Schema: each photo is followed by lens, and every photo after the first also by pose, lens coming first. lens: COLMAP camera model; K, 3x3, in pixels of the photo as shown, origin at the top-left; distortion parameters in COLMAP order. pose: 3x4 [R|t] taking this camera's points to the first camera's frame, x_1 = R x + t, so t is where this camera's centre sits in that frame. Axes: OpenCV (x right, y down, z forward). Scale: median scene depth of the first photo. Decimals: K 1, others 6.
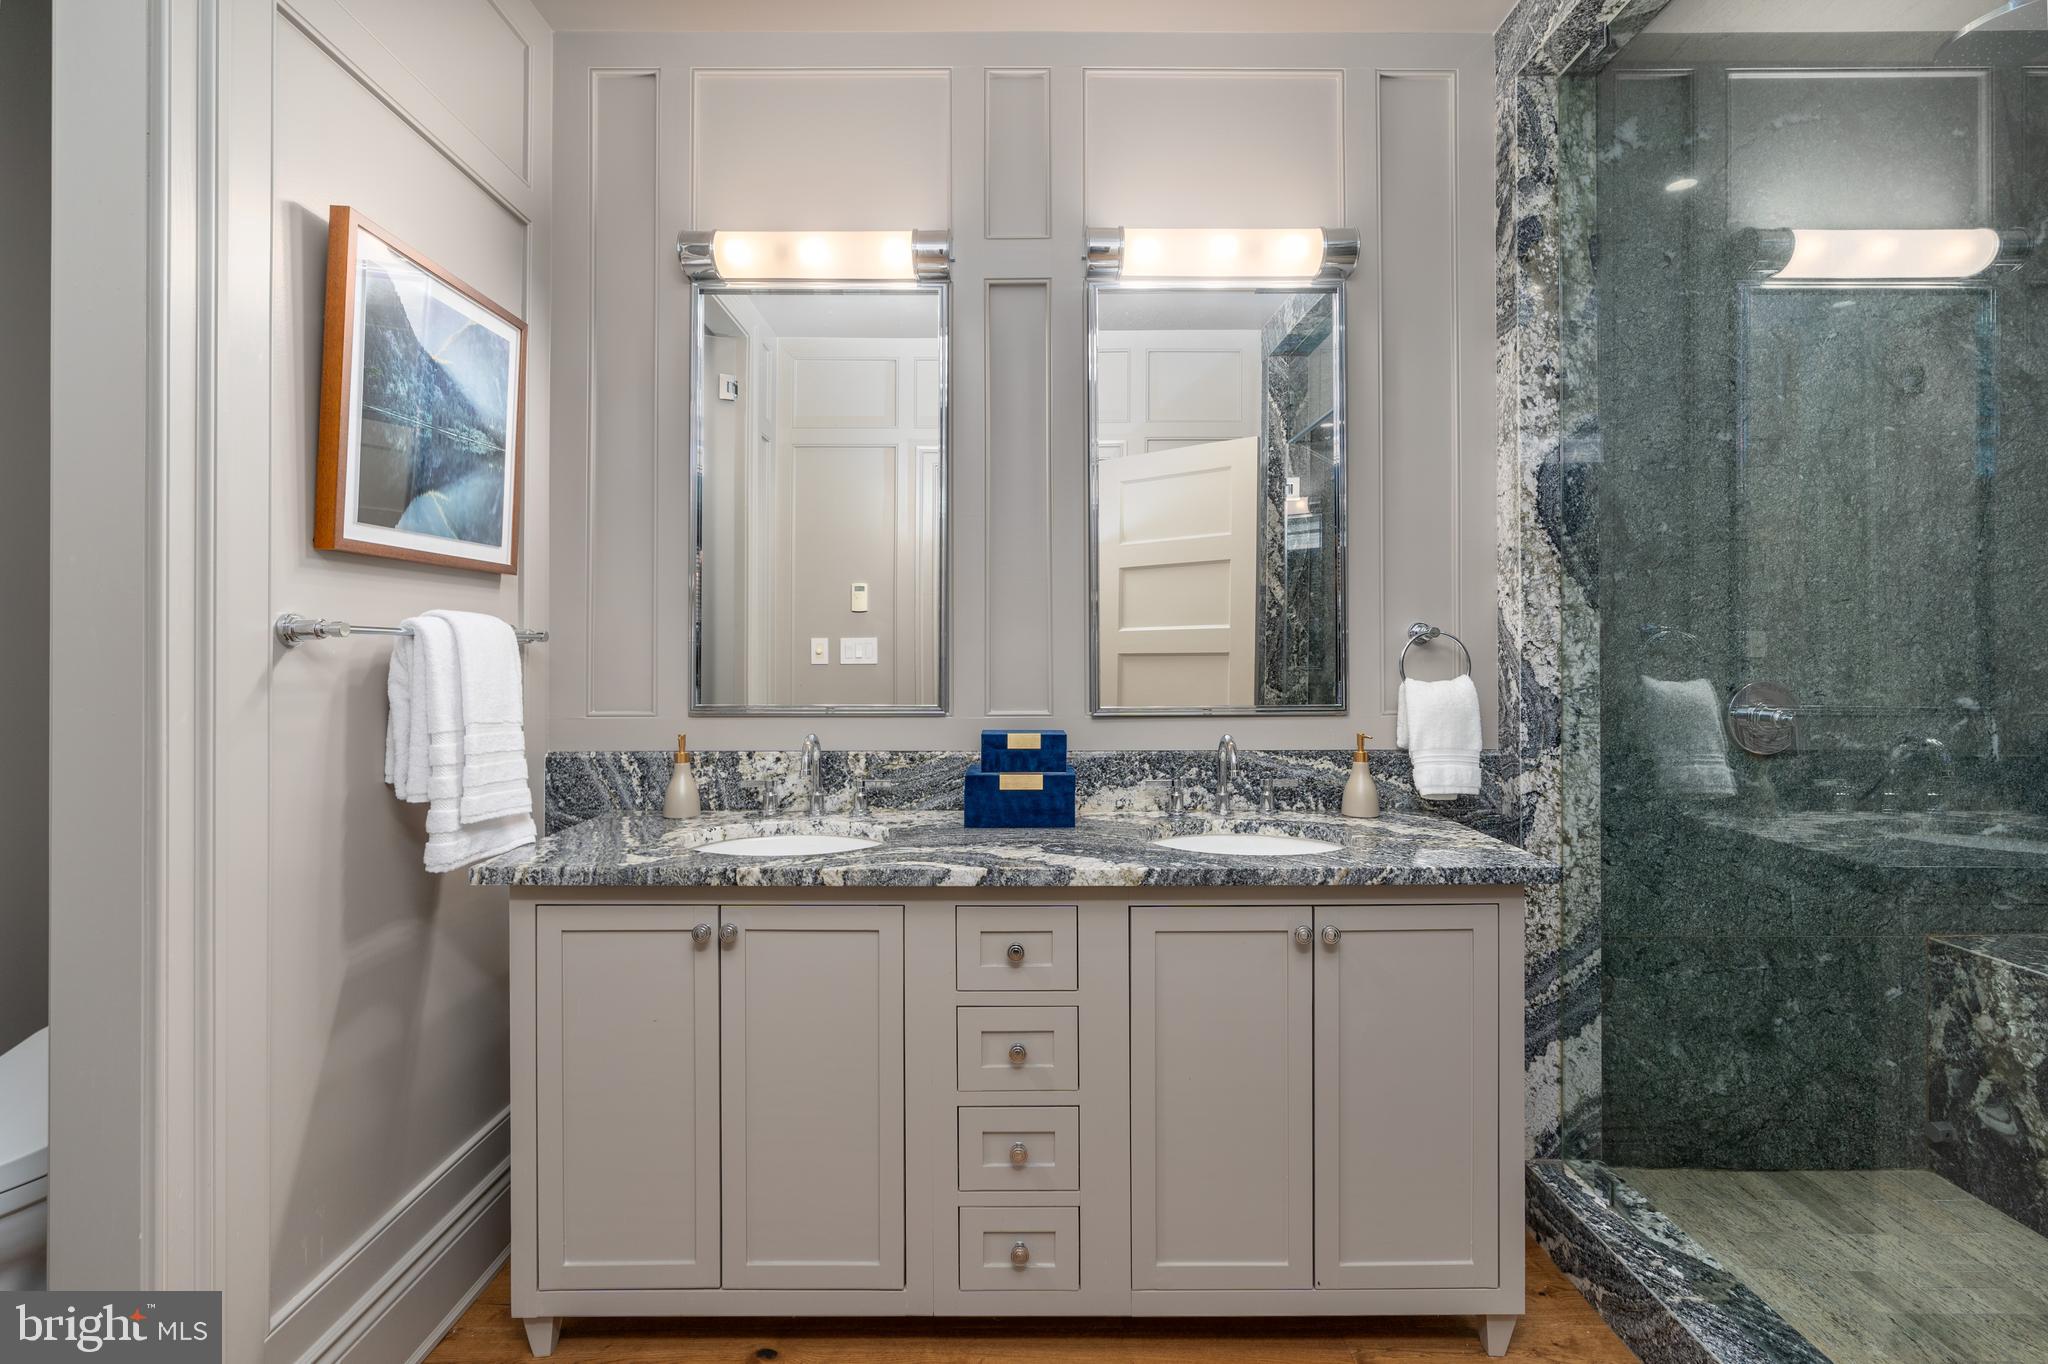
lens RADIAL K [[939.4, 0, 1020.4], [0, 939.4, 661.0], [0, 0, 1]] dist [-0.004201, 0.002197]
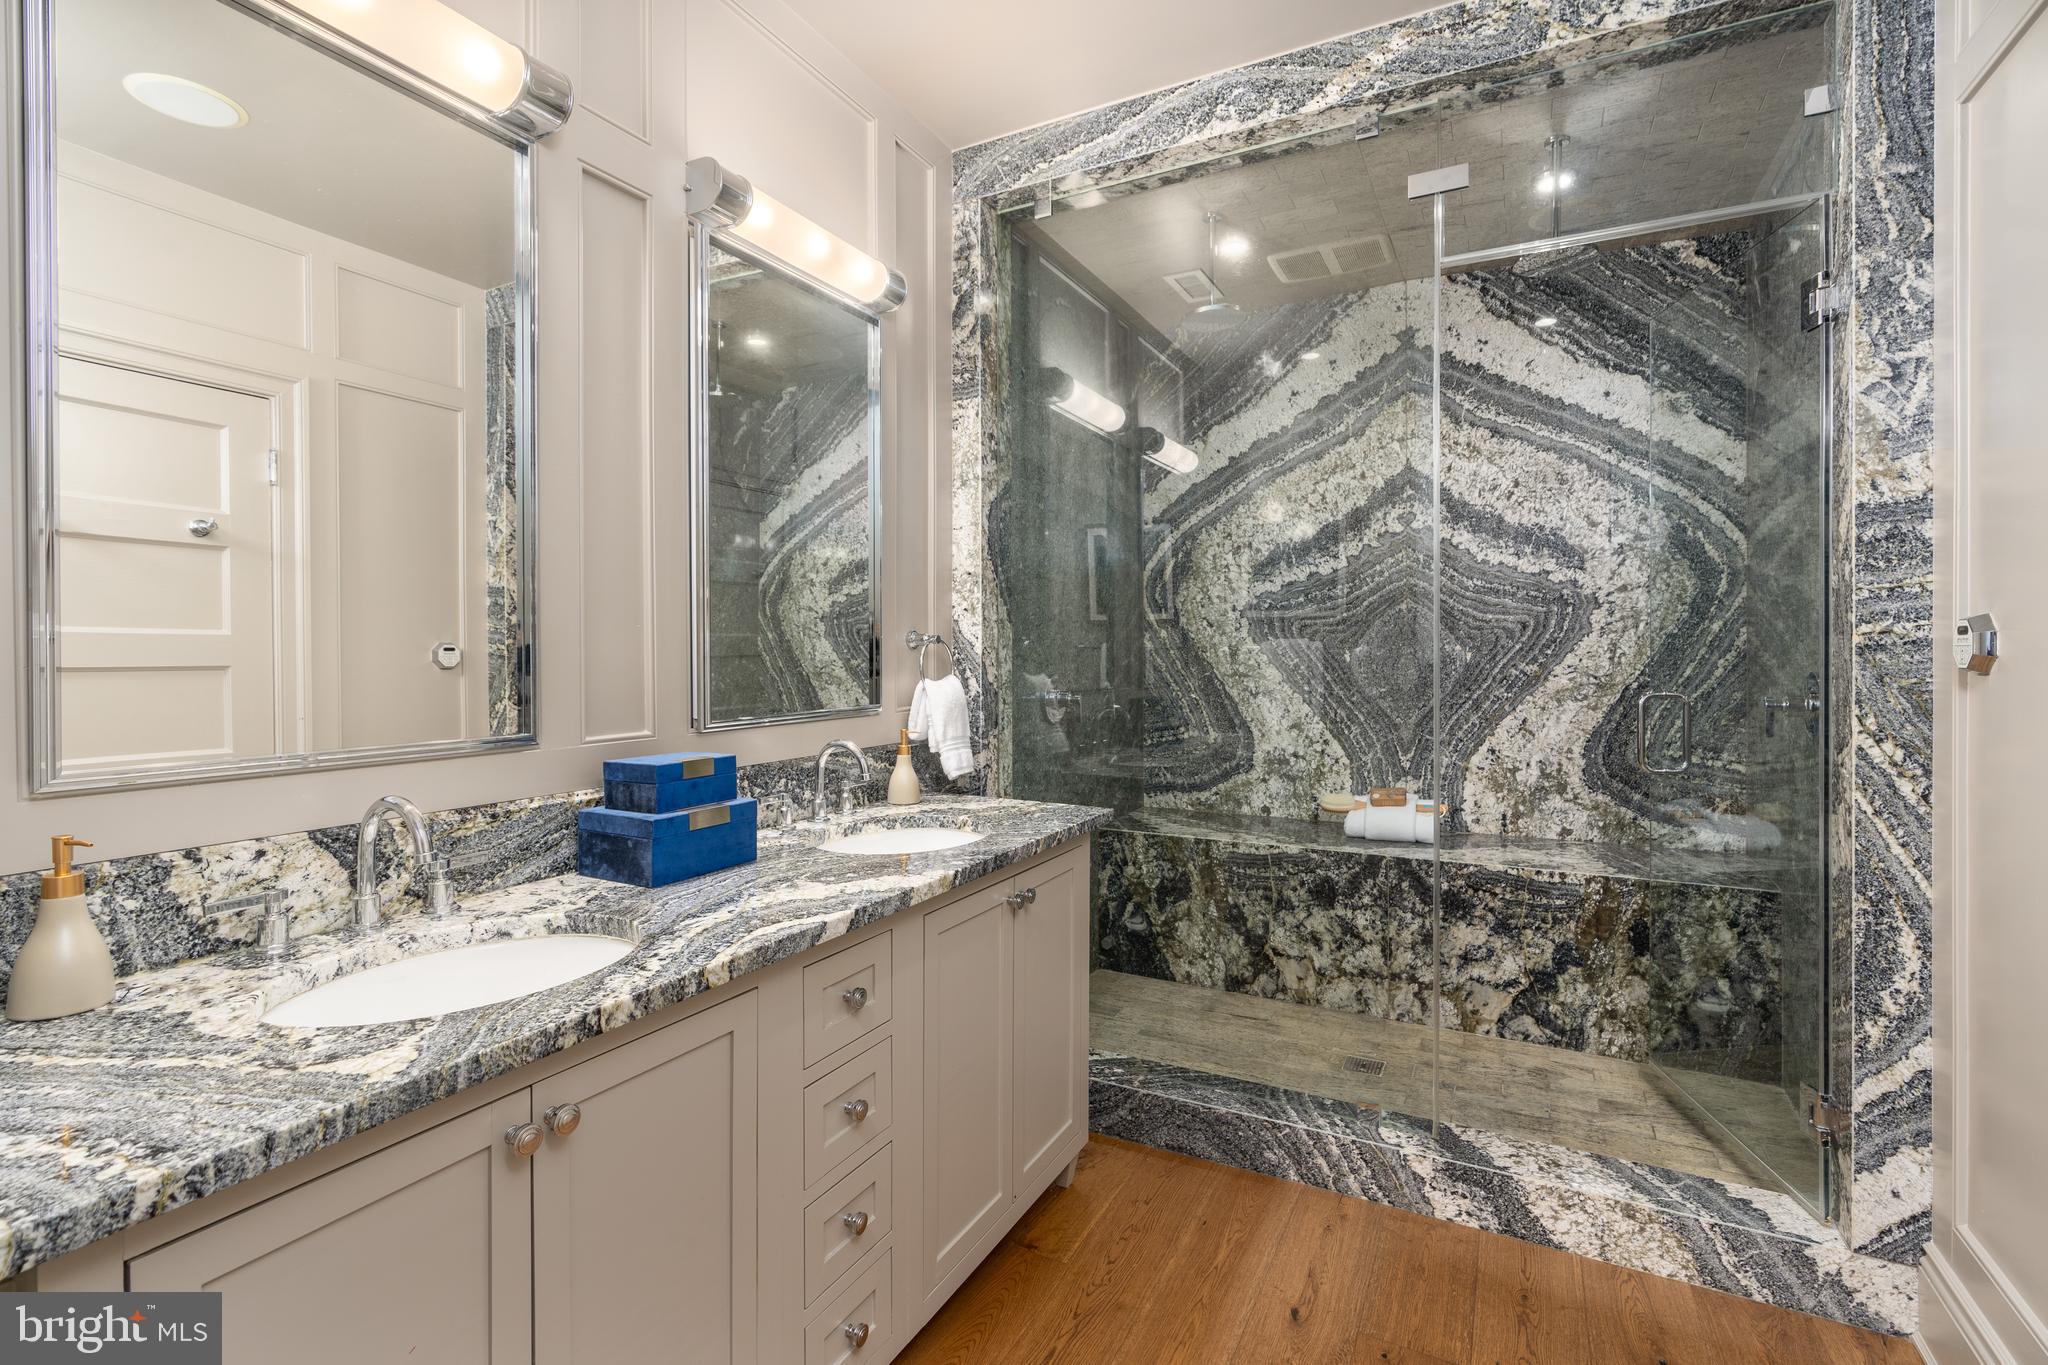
lens RADIAL K [[939.4, 0, 1020.1], [0, 939.4, 670.7], [0, 0, 1]] dist [-0.004201, 0.002197]
pose [[0.470730, -0.018471, 0.882084, -0.564286], [0.009660, 0.999829, 0.015781, -0.009016], [-0.882224, 0.001093, 0.470828, 0.356394]]
